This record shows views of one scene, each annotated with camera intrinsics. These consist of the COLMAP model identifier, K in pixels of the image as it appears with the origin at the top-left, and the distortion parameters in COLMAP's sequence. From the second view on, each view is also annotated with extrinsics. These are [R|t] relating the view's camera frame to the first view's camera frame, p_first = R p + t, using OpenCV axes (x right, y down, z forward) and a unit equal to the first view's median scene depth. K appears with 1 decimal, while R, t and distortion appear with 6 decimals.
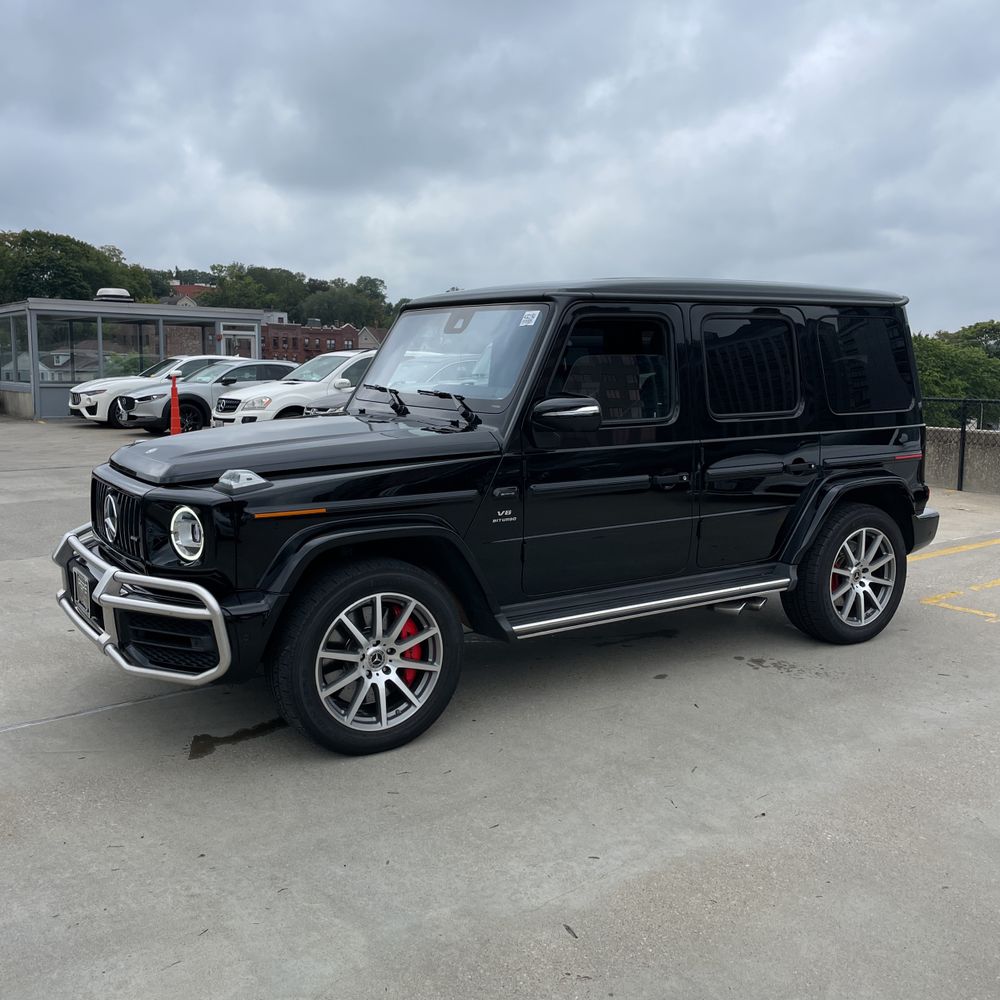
lens RADIAL K [[1012.3, 0, 511.2], [0, 1012.3, 488.6], [0, 0, 1]] dist [0.095367, -0.130739]
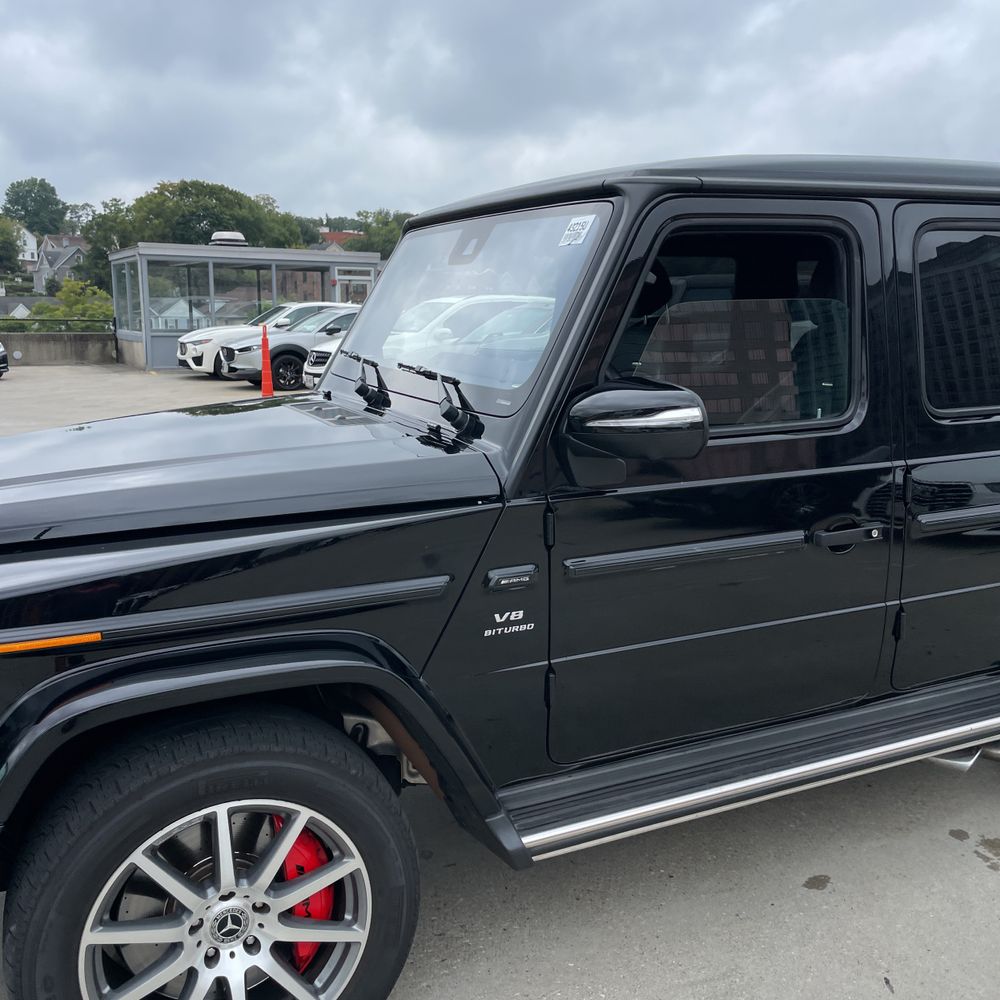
lens RADIAL K [[1012.2, 0, 518.1], [0, 1012.2, 486.5], [0, 0, 1]] dist [0.092468, -0.127683]
pose [[0.991022, 0.019217, -0.132314, 0.056830], [-0.012459, 0.998584, 0.051717, -0.060126], [0.133121, -0.049604, 0.989858, 0.448938]]
